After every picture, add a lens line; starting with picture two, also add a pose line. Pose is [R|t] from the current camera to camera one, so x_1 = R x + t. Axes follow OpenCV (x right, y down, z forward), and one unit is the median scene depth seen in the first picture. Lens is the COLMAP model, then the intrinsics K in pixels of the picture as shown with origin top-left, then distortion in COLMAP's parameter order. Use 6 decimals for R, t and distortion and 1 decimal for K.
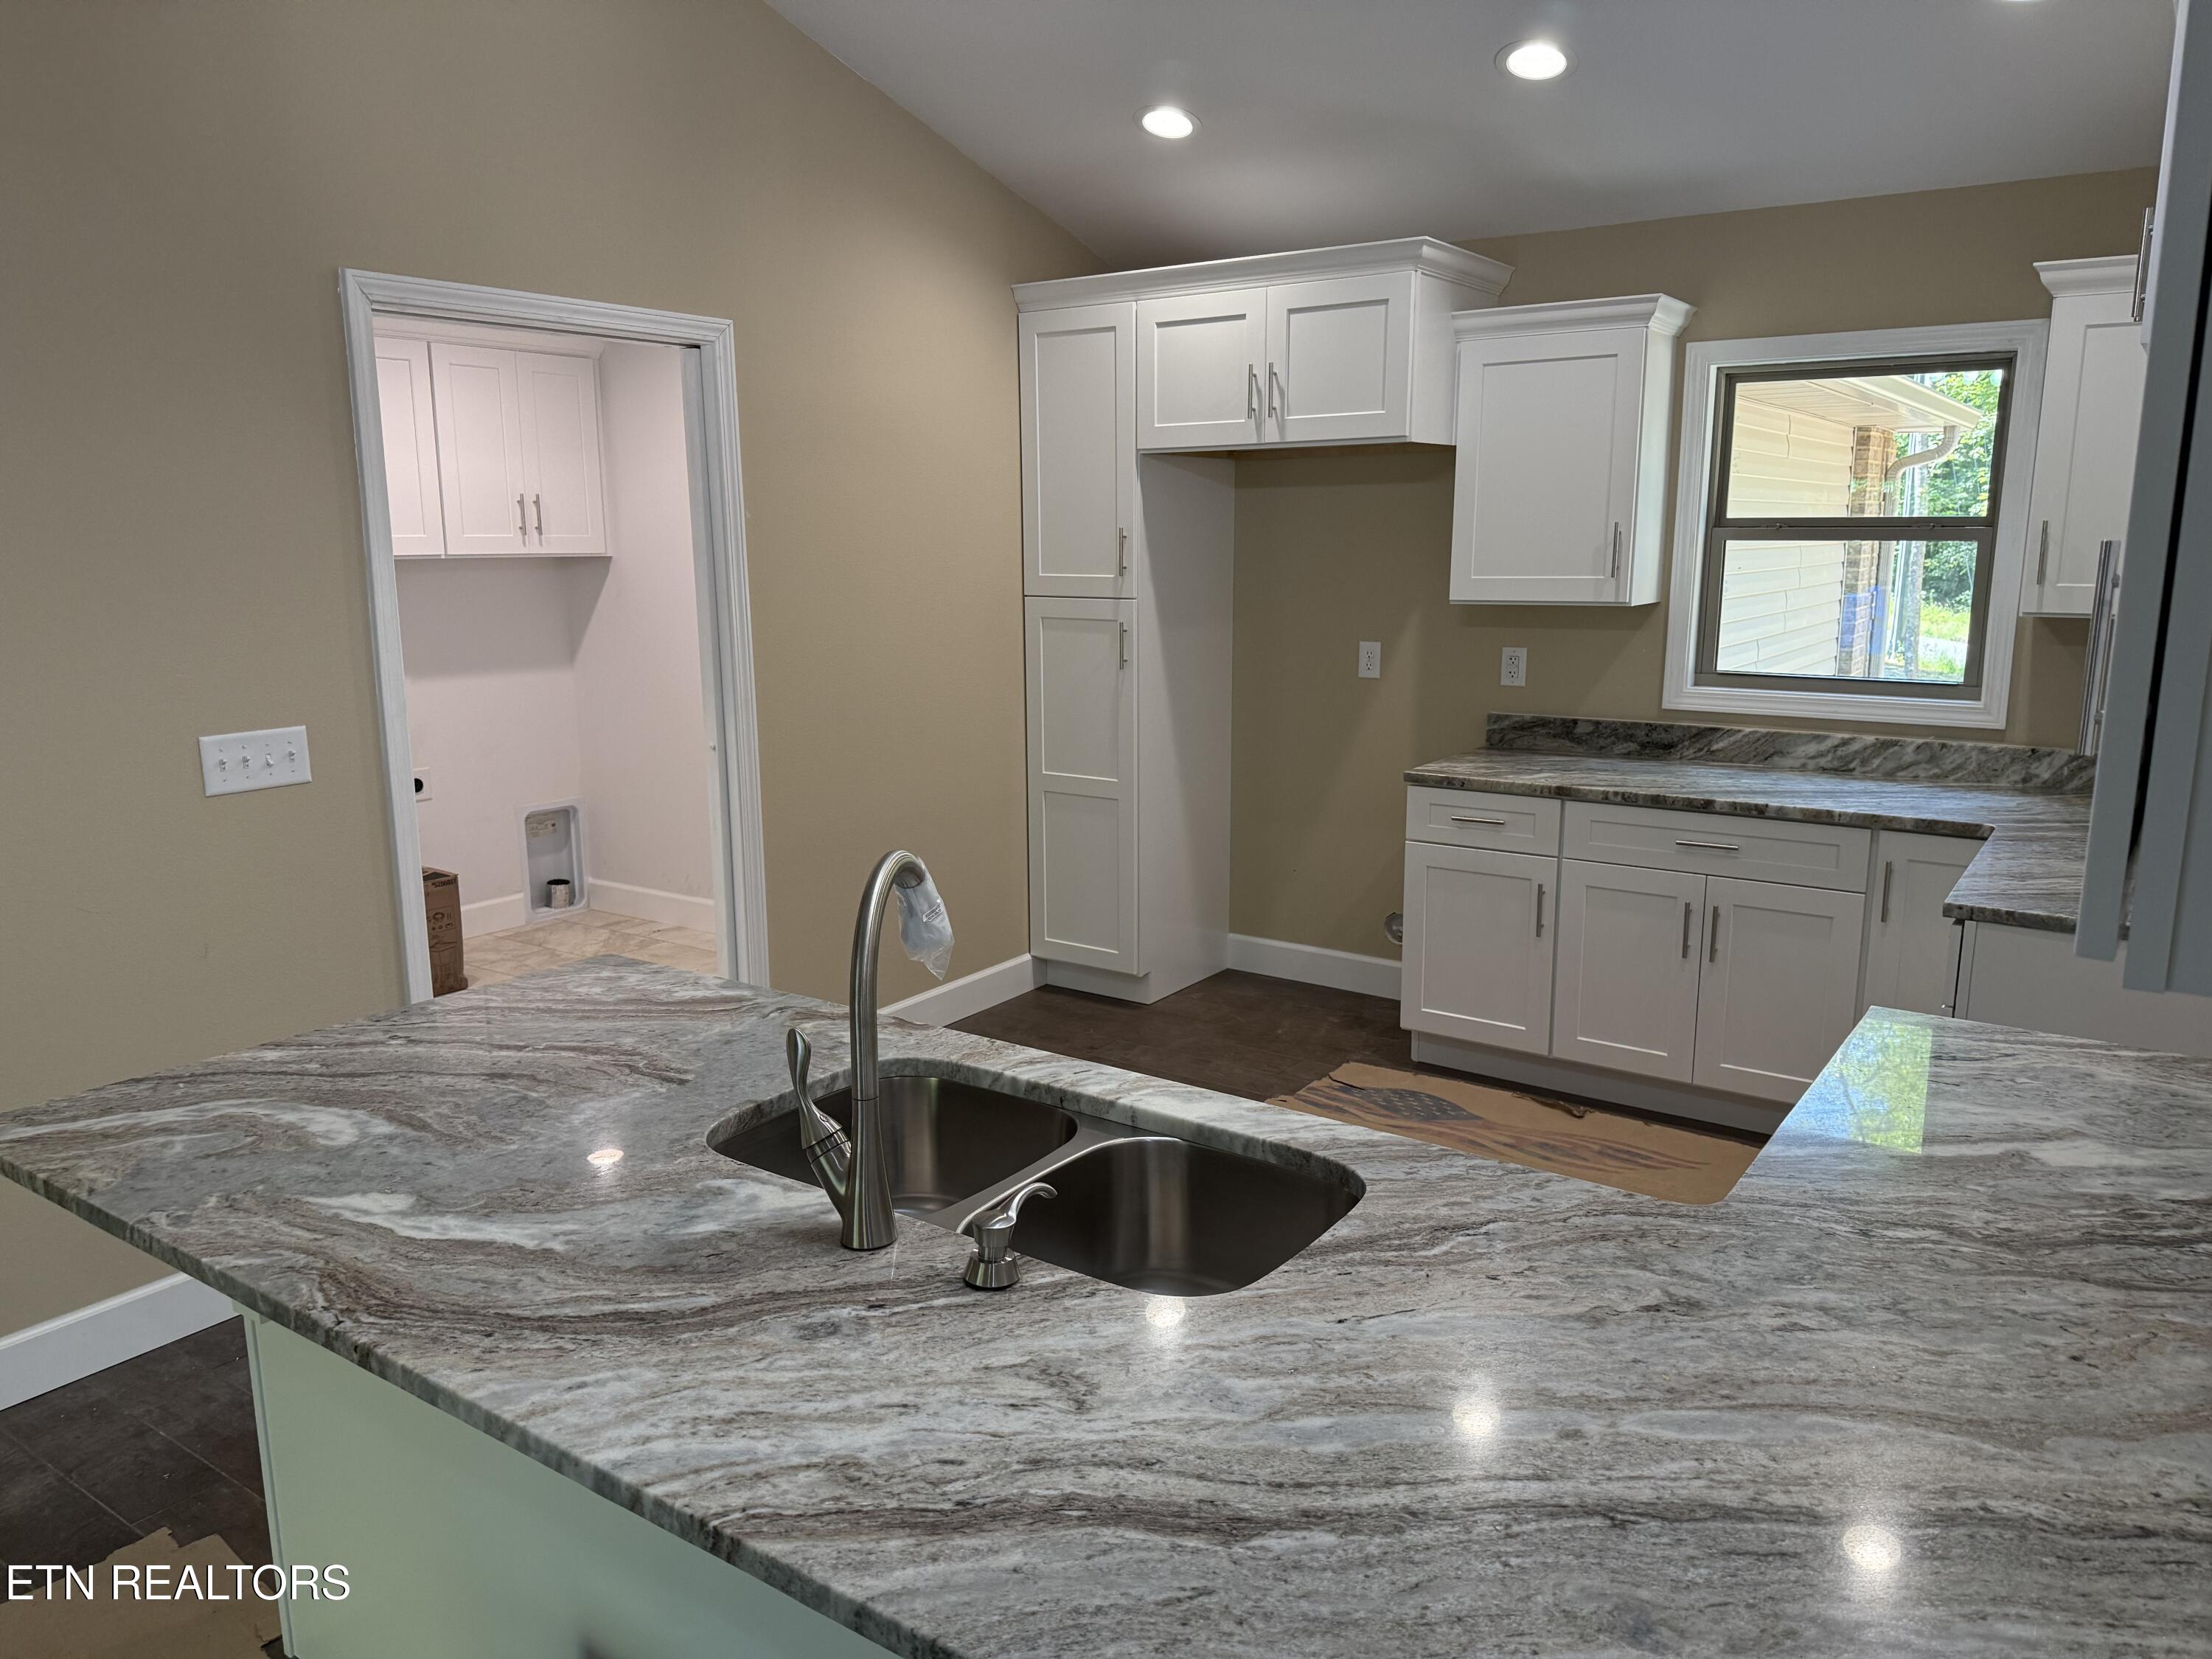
lens RADIAL K [[1548.7, 0, 1106.5], [0, 1548.7, 838.4], [0, 0, 1]] dist [0.146527, -0.265826]
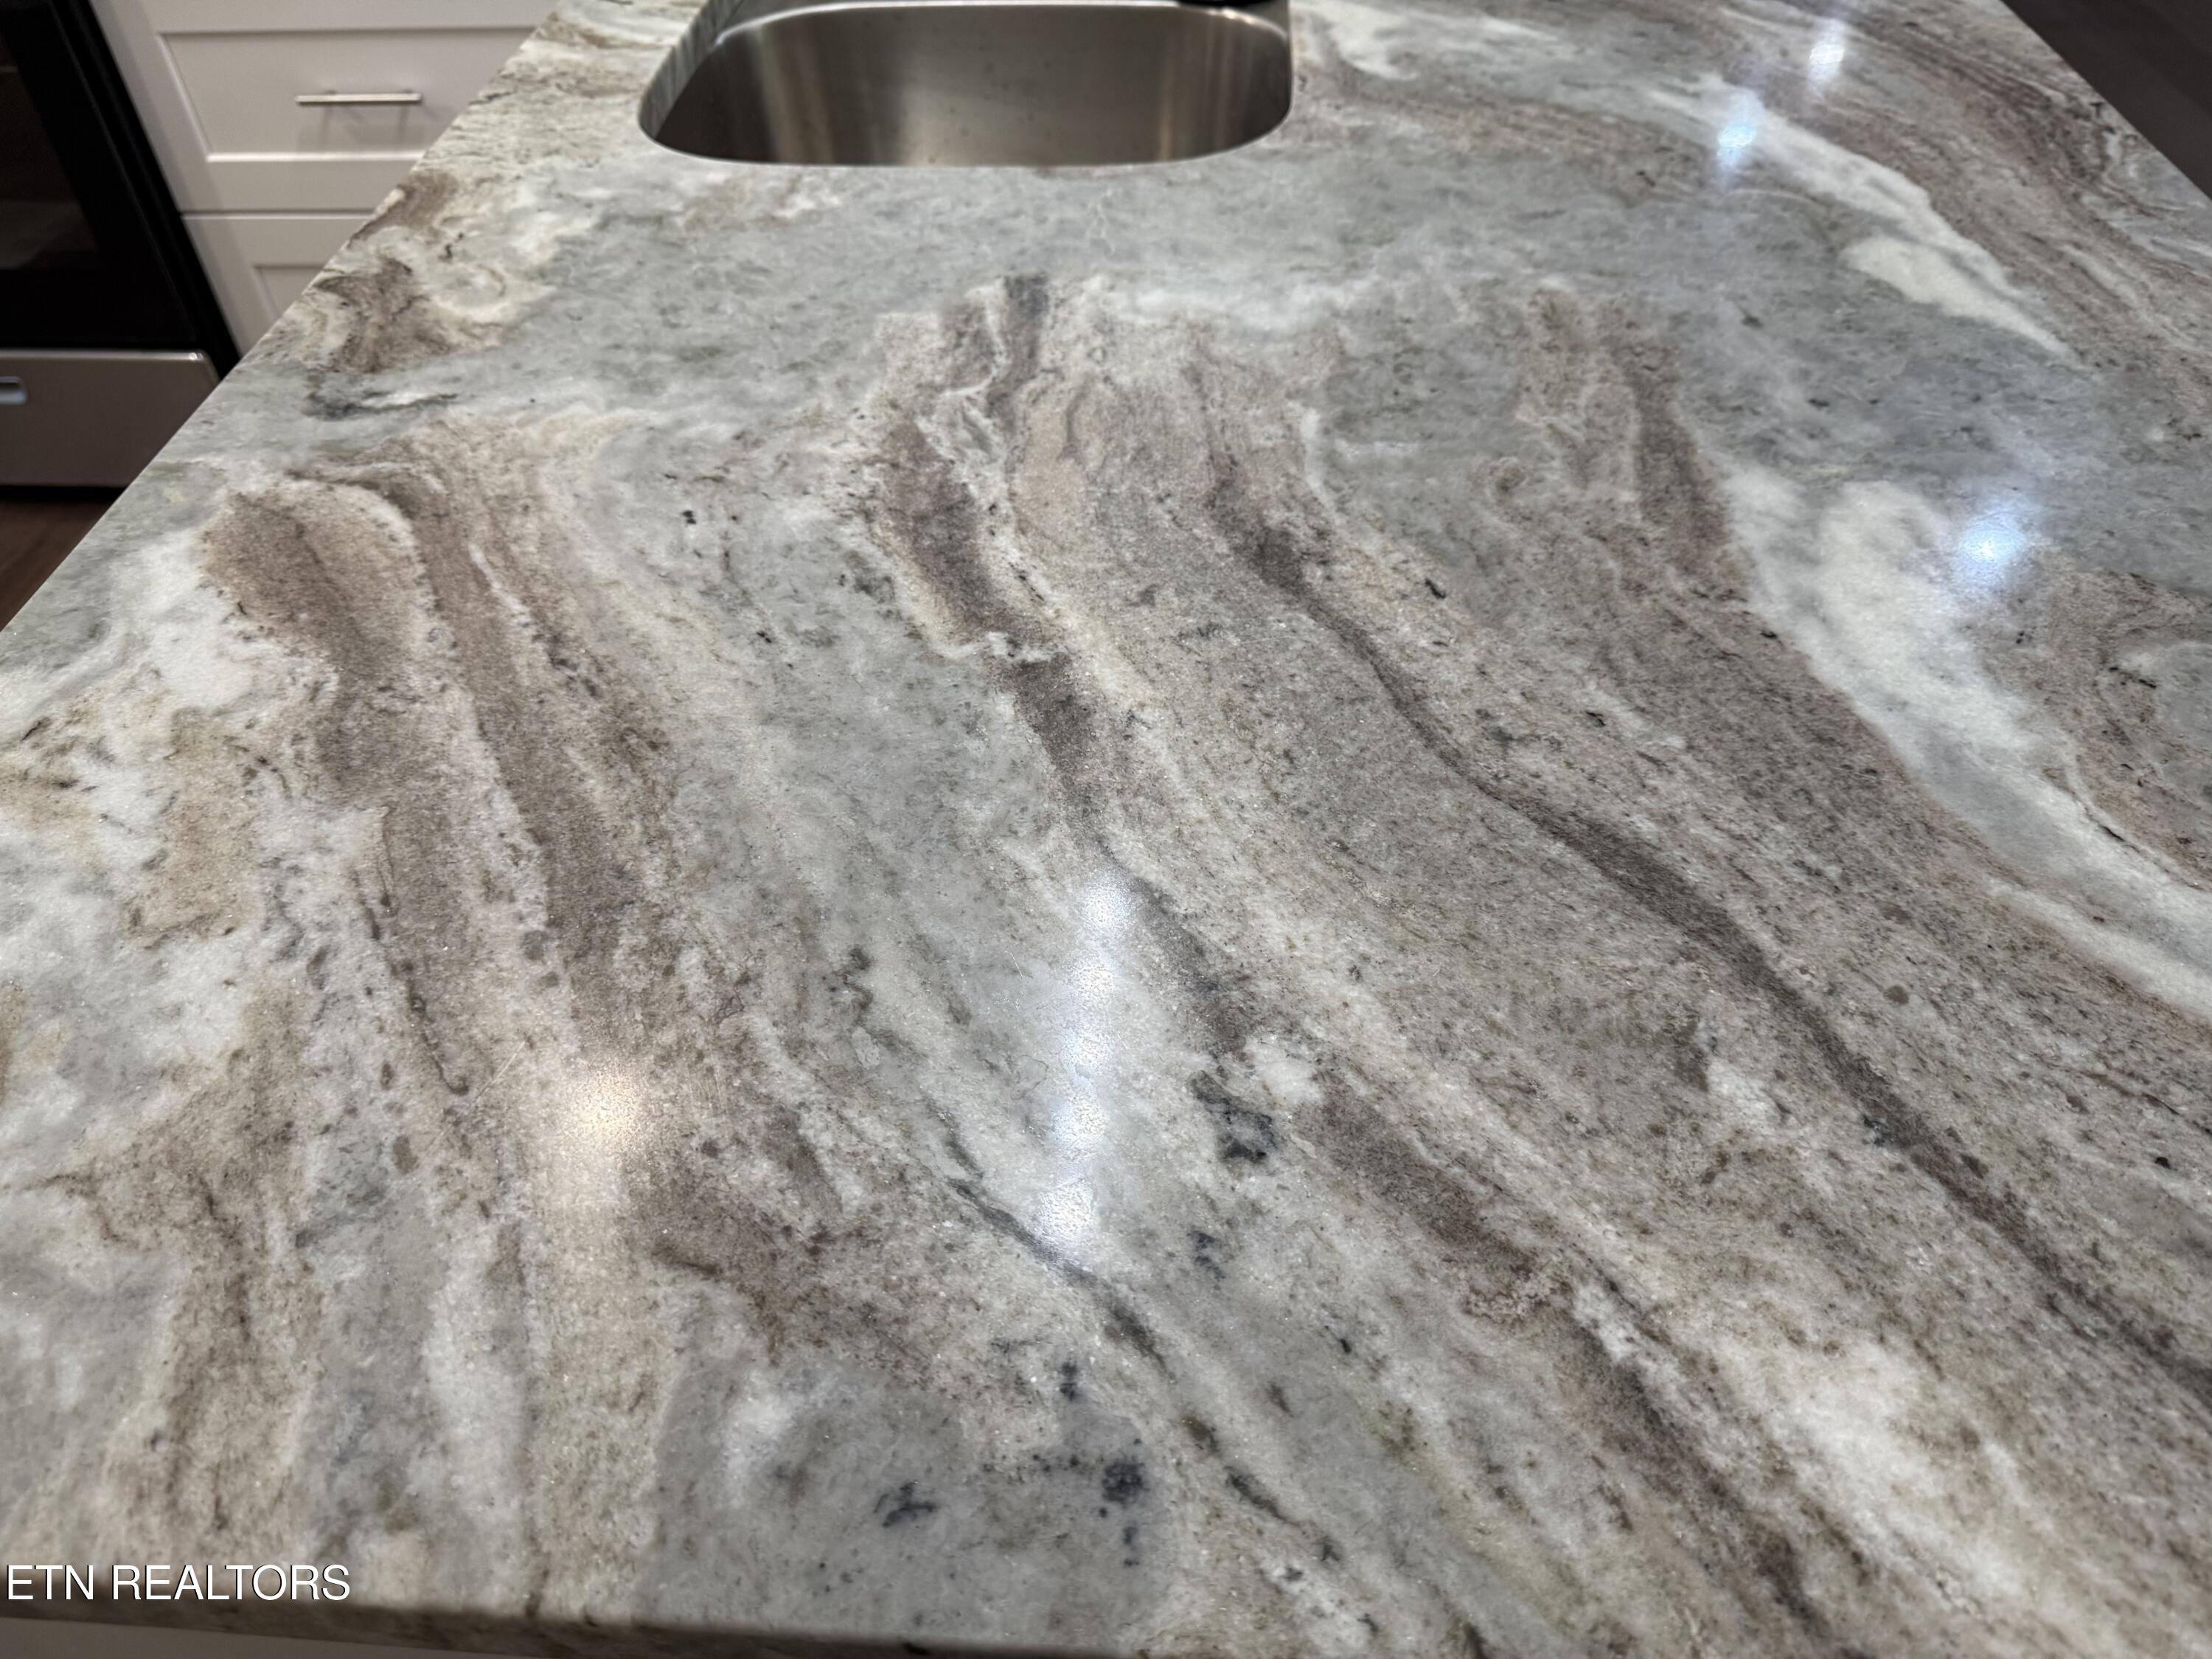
lens RADIAL K [[1577.3, 0, 1096.3], [0, 1577.3, 833.9], [0, 0, 1]] dist [0.032574, -0.065232]
pose [[-0.524111, -0.586586, 0.617433, -0.310408], [0.194036, 0.623671, 0.757222, -0.022374], [-0.829251, 0.516673, -0.213054, 0.601290]]
